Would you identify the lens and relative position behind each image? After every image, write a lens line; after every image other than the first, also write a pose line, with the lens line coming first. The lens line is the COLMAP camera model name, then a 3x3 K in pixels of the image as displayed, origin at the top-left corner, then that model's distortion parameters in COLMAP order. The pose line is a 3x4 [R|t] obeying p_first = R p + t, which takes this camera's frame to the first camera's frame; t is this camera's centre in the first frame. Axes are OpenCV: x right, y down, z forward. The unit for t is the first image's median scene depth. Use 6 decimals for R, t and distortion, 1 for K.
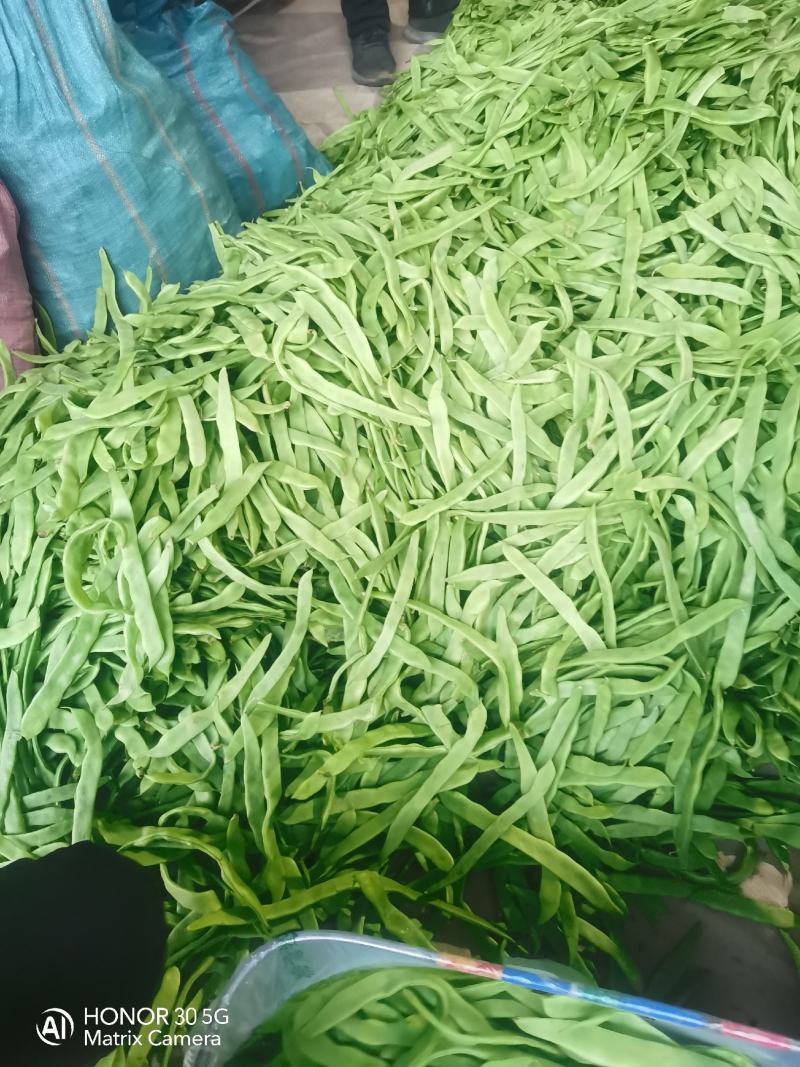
lens RADIAL K [[803.7, 0, 401.5], [0, 803.7, 531.2], [0, 0, 1]] dist [0.015336, -0.025962]
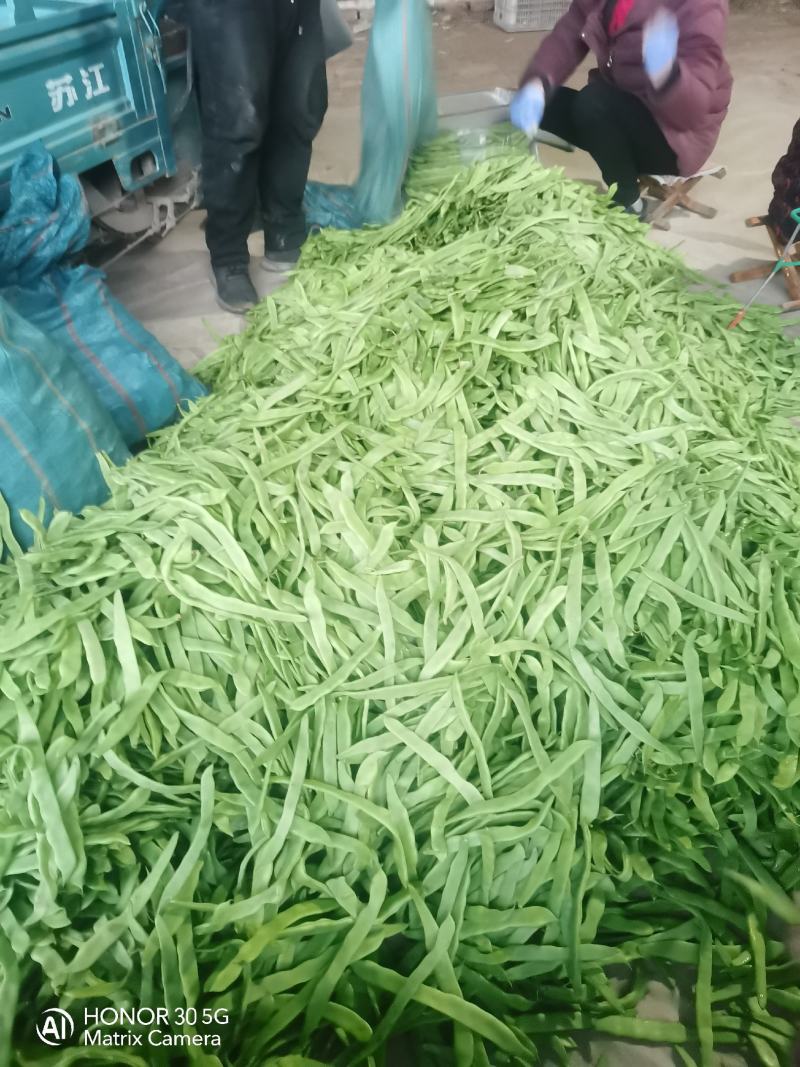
lens RADIAL K [[803.7, 0, 401.7], [0, 803.7, 534.0], [0, 0, 1]] dist [0.015336, -0.025962]
pose [[0.986389, -0.102845, 0.128293, 0.033211], [0.125348, 0.975292, -0.181918, -0.025900], [-0.106413, 0.195523, 0.974909, -0.150071]]
